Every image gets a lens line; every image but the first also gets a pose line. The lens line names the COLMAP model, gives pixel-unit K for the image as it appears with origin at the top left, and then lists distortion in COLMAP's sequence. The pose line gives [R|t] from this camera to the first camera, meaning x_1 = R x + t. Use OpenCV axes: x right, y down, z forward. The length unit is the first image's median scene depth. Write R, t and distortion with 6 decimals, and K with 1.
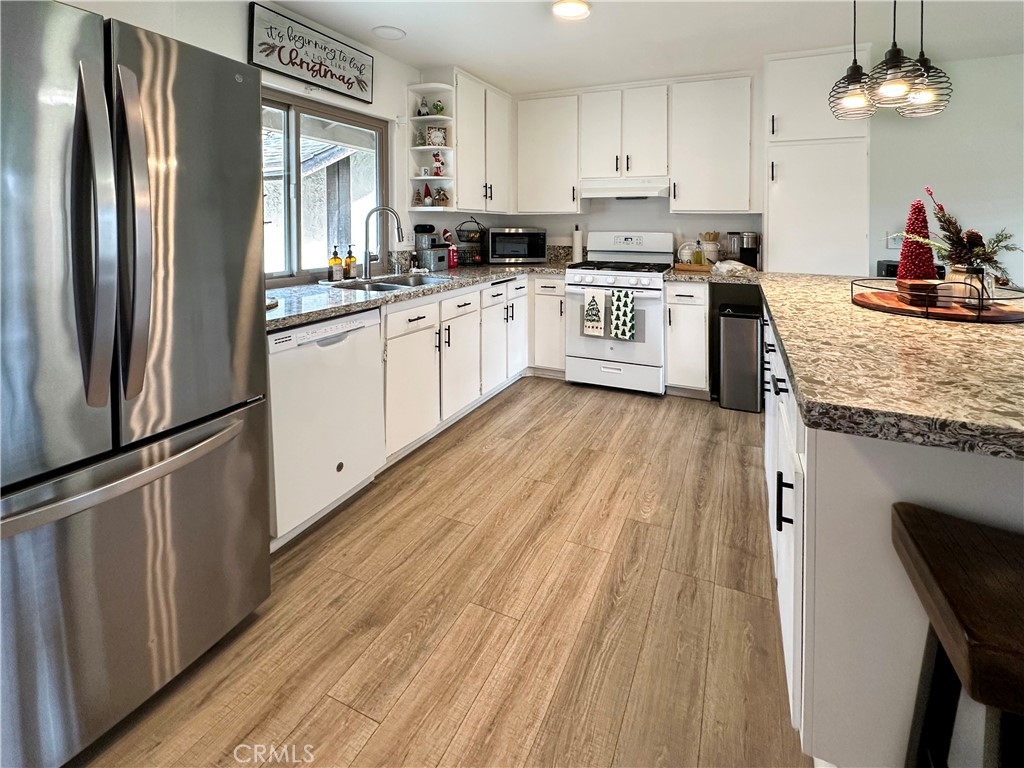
lens RADIAL K [[490.9, 0, 577.6], [0, 490.9, 251.9], [0, 0, 1]] dist [0.000195, 0.000009]
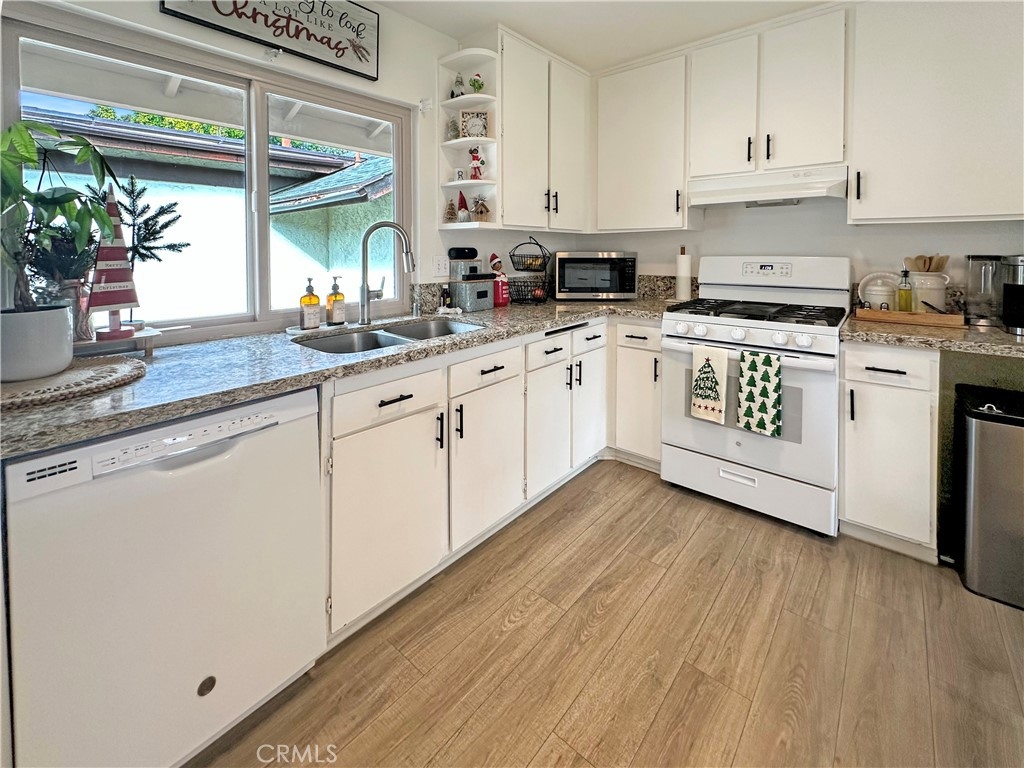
lens RADIAL K [[470.1, 0, 511.1], [0, 470.1, 275.6], [0, 0, 1]] dist [-0.003289, -0.000365]
pose [[0.934805, 0.009534, -0.355033, 0.009622], [-0.009792, 0.999951, 0.001071, -0.015018], [0.355026, 0.002475, 0.934853, 0.362419]]
